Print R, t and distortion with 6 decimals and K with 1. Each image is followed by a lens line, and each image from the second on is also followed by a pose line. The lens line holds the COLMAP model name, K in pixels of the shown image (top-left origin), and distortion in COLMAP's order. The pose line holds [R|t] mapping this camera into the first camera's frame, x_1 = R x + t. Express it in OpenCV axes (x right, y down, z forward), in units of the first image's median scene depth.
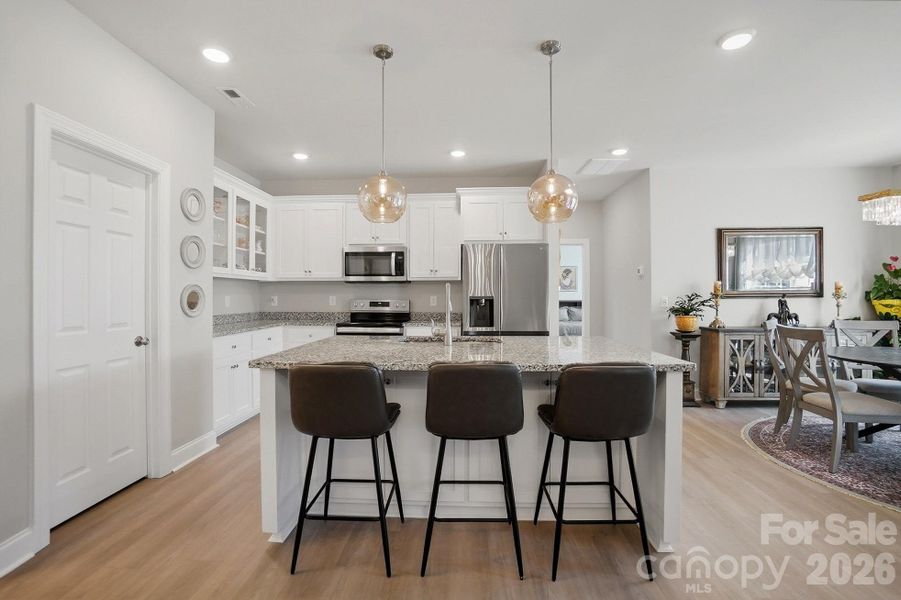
lens RADIAL K [[396.8, 0, 445.4], [0, 396.8, 294.9], [0, 0, 1]] dist [-0.037113, 0.007726]
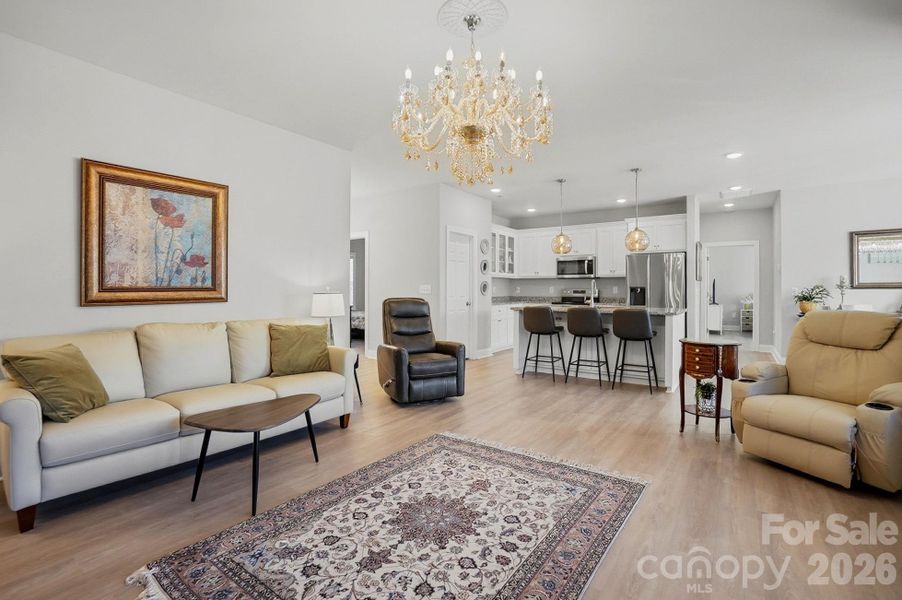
lens RADIAL K [[418.6, 0, 441.2], [0, 418.6, 279.8], [0, 0, 1]] dist [-0.053398, 0.008569]
pose [[0.831981, -0.007033, -0.554759, 0.341035], [-0.005499, 0.999766, -0.020921, 0.013931], [0.554776, 0.020457, 0.831748, -0.801745]]
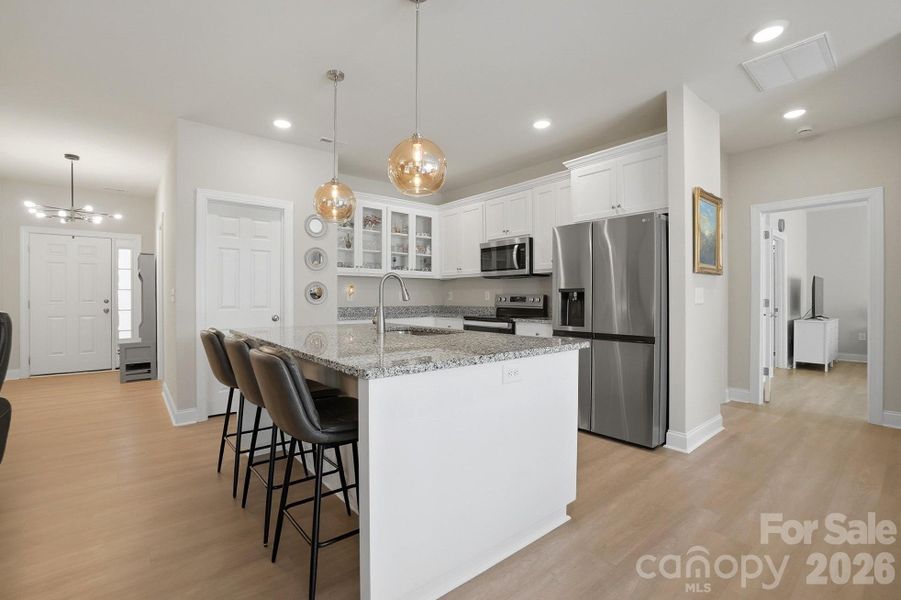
lens RADIAL K [[409.1, 0, 458.7], [0, 409.1, 298.3], [0, 0, 1]] dist [-0.044794, 0.000902]
pose [[0.677322, 0.002459, -0.735683, 0.528190], [0.001103, 0.999990, 0.004358, 0.018658], [0.735686, -0.003763, 0.677312, 0.249624]]
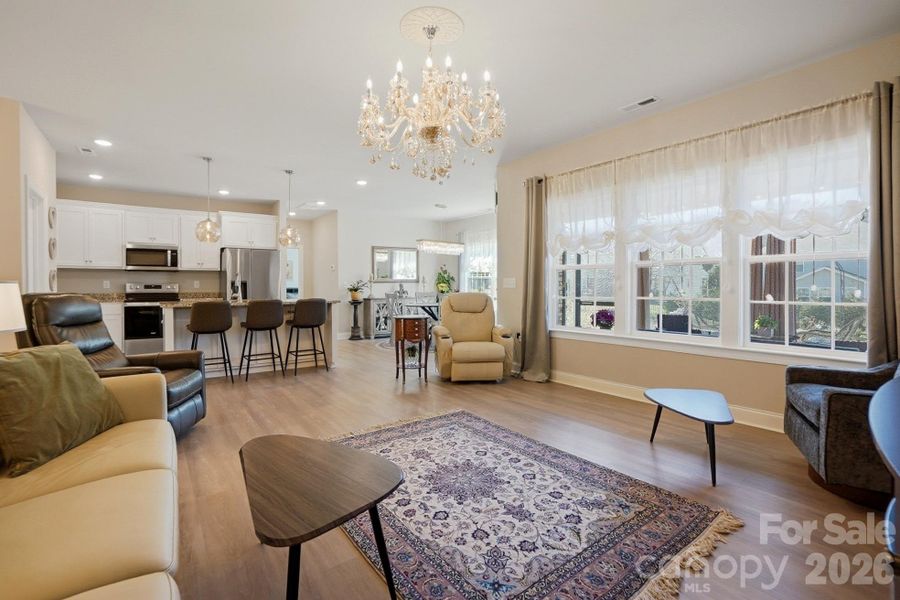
lens RADIAL K [[408.6, 0, 450.6], [0, 408.6, 291.7], [0, 0, 1]] dist [-0.044794, 0.000902]
pose [[0.765034, -0.009204, 0.643924, -0.297812], [0.002807, 0.999936, 0.010958, 0.031058], [-0.643984, -0.006575, 0.765011, -0.791344]]
